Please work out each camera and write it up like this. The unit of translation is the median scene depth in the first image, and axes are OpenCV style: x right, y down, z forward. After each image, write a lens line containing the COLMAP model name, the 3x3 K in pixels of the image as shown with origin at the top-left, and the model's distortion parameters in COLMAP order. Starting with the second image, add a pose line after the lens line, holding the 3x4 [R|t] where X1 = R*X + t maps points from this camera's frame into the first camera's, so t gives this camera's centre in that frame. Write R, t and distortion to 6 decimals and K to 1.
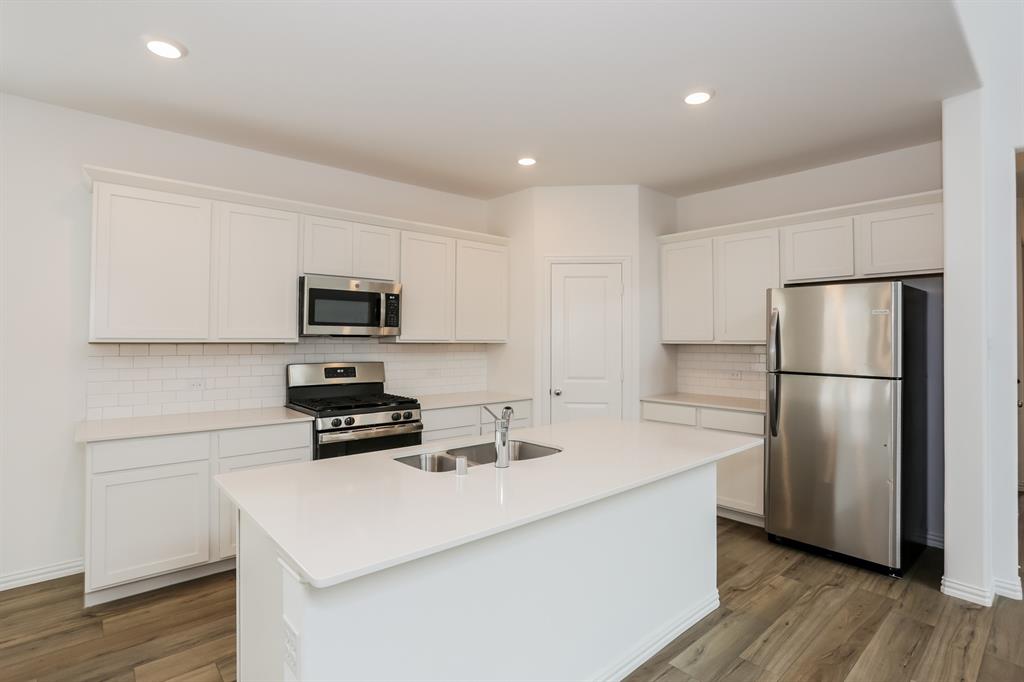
lens RADIAL K [[500.7, 0, 506.5], [0, 500.7, 340.0], [0, 0, 1]] dist [-0.075024, 0.027408]
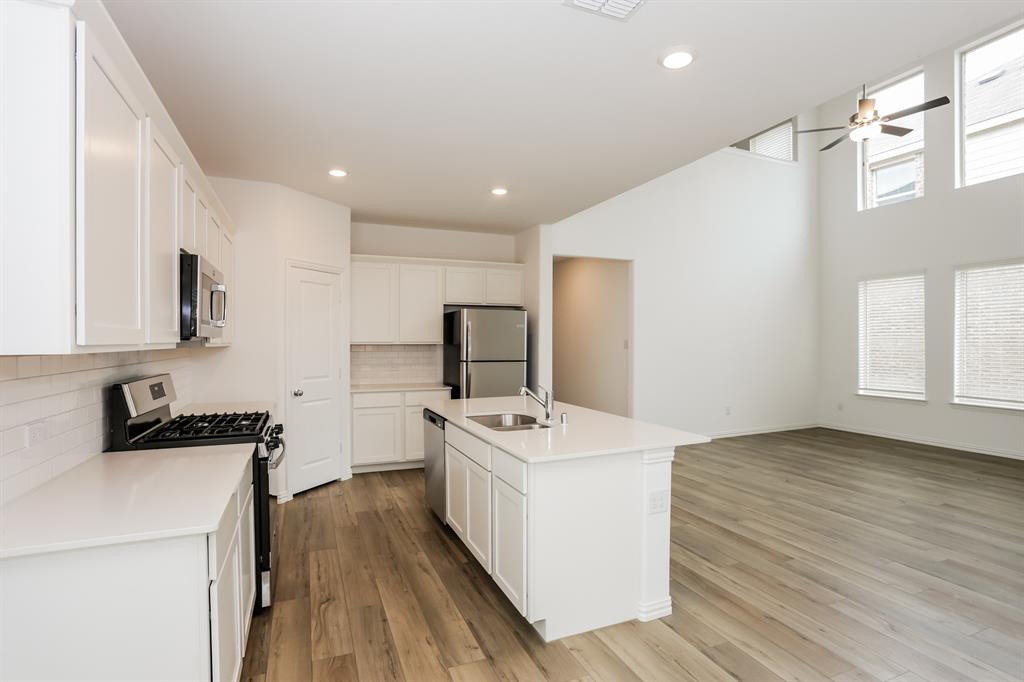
lens RADIAL K [[500.7, 0, 506.5], [0, 500.7, 340.0], [0, 0, 1]] dist [-0.075024, 0.027408]
pose [[0.323543, 0.002081, 0.946211, -0.854236], [0.007451, 0.999961, -0.004748, 0.005941], [-0.946184, 0.008587, 0.323515, 0.331088]]
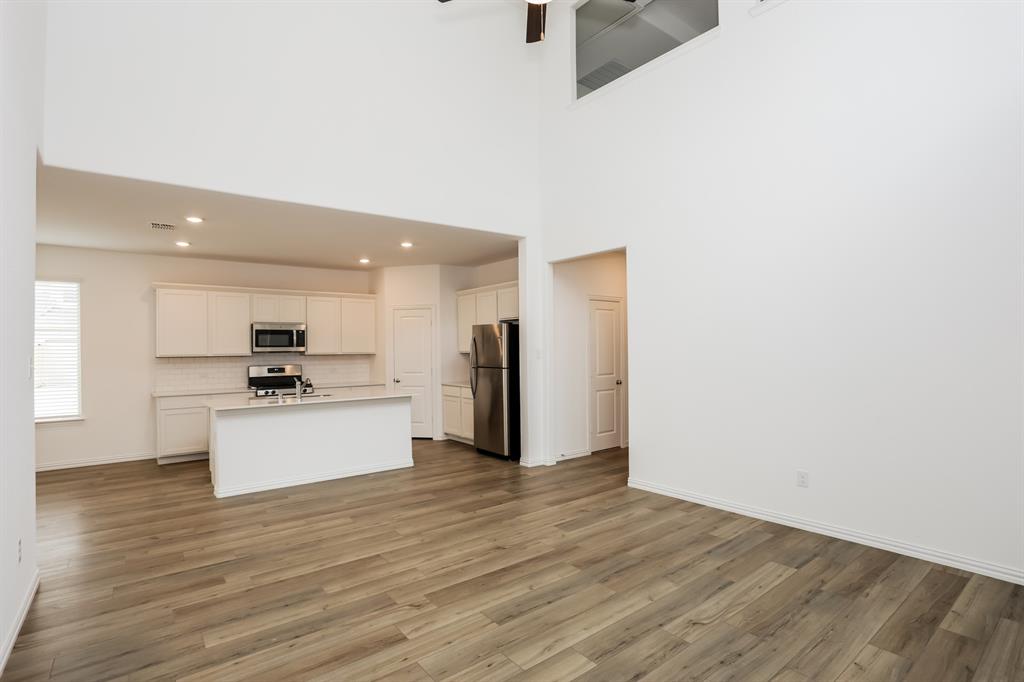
lens RADIAL K [[500.7, 0, 506.5], [0, 500.7, 340.0], [0, 0, 1]] dist [-0.075024, 0.027408]
pose [[0.998215, -0.019575, -0.056425, 0.716357], [0.018605, 0.999671, -0.017659, -0.003512], [0.056752, 0.016578, 0.998251, -0.935138]]
